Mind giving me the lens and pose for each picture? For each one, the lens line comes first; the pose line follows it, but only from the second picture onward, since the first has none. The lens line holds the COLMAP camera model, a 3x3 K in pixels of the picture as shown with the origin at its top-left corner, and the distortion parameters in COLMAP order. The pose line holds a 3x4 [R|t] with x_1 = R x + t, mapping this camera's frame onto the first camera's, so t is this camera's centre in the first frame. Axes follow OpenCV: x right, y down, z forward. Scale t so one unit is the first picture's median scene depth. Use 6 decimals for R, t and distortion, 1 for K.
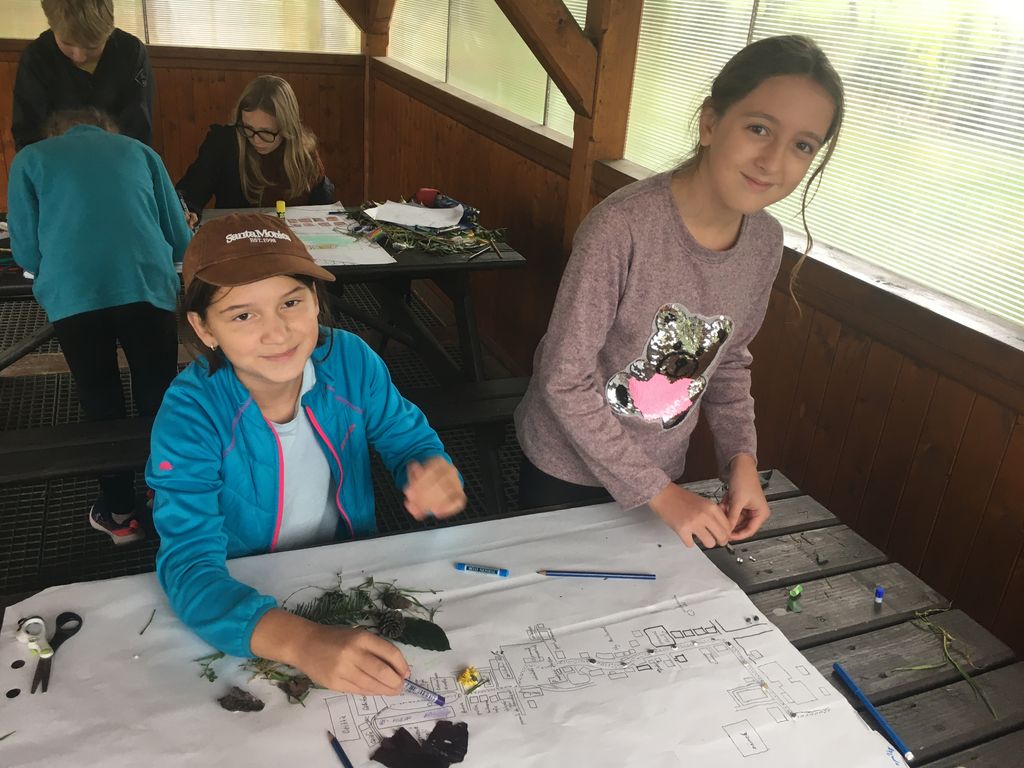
lens RADIAL K [[863.1, 0, 510.6], [0, 863.1, 385.2], [0, 0, 1]] dist [0.078312, -0.097613]
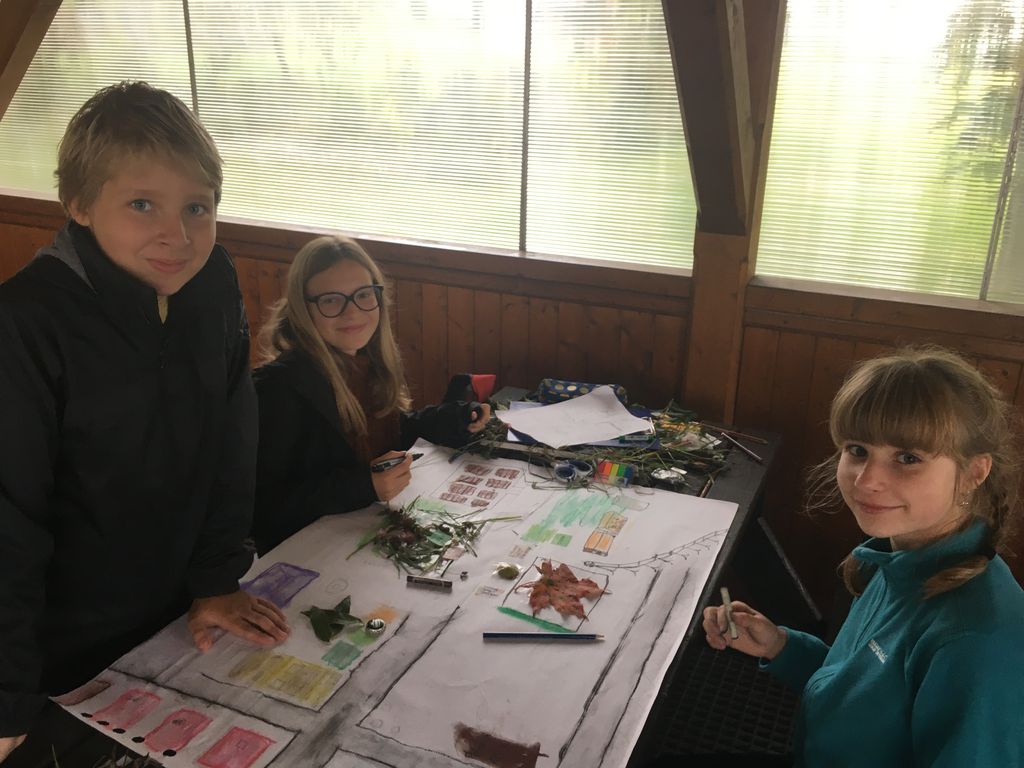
lens RADIAL K [[863.1, 0, 511.8], [0, 863.1, 383.1], [0, 0, 1]] dist [0.078312, -0.097613]
pose [[0.728062, -0.271761, 0.629341, -0.567600], [0.312624, 0.948664, 0.047988, -0.281262], [-0.610075, 0.161809, 0.775646, 0.549189]]
